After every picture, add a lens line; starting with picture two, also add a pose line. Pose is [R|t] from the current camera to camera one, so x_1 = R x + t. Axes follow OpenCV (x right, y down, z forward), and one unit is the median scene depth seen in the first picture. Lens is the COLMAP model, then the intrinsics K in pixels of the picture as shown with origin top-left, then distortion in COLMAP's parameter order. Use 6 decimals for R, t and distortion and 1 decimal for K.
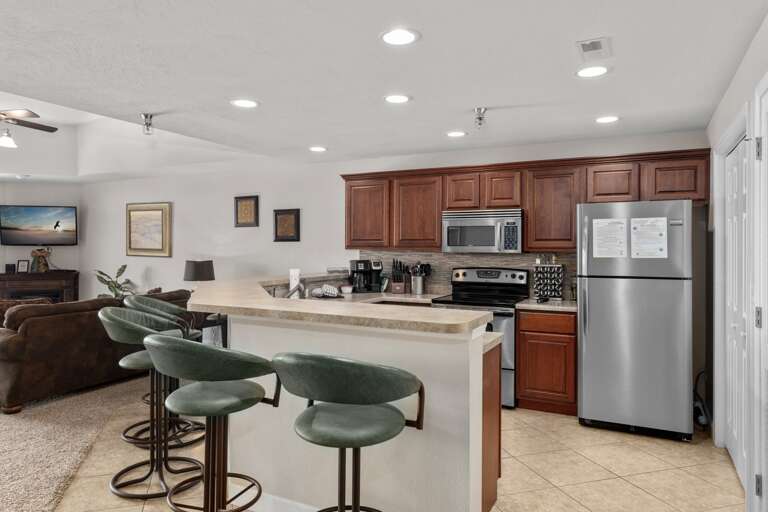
lens RADIAL K [[503.1, 0, 384.3], [0, 503.1, 246.0], [0, 0, 1]] dist [-0.026551, 0.005127]
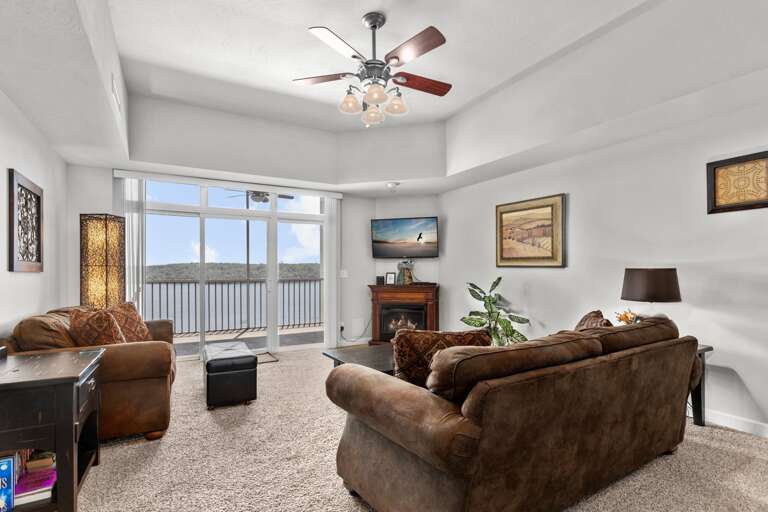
lens RADIAL K [[374.7, 0, 393.8], [0, 374.7, 270.8], [0, 0, 1]] dist [0.000528, 0.000048]
pose [[0.848825, -0.002051, -0.528671, -0.474830], [0.003614, 0.999992, 0.001923, 0.035420], [0.528662, -0.003542, 0.848825, 0.527846]]
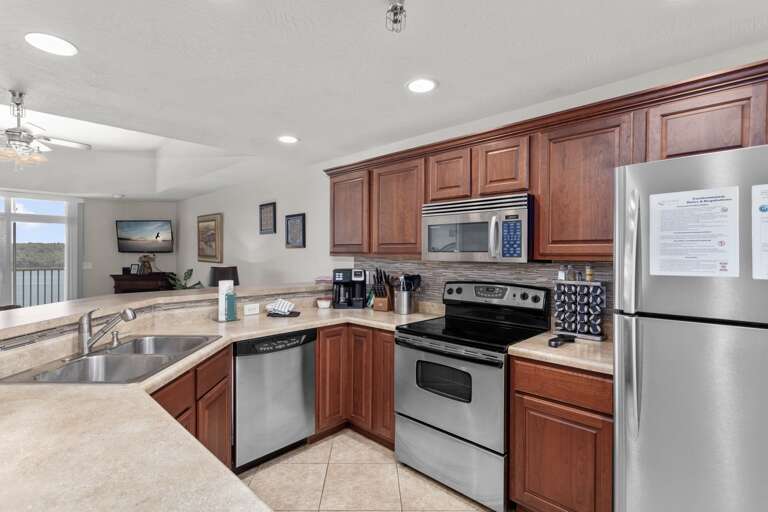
lens RADIAL K [[374.7, 0, 377.9], [0, 374.7, 256.5], [0, 0, 1]] dist [0.000528, 0.000048]
pose [[0.956222, 0.001233, -0.292640, 0.198987], [0.001926, 0.999943, 0.010507, 0.000486], [0.292637, -0.010611, 0.956165, 0.424109]]
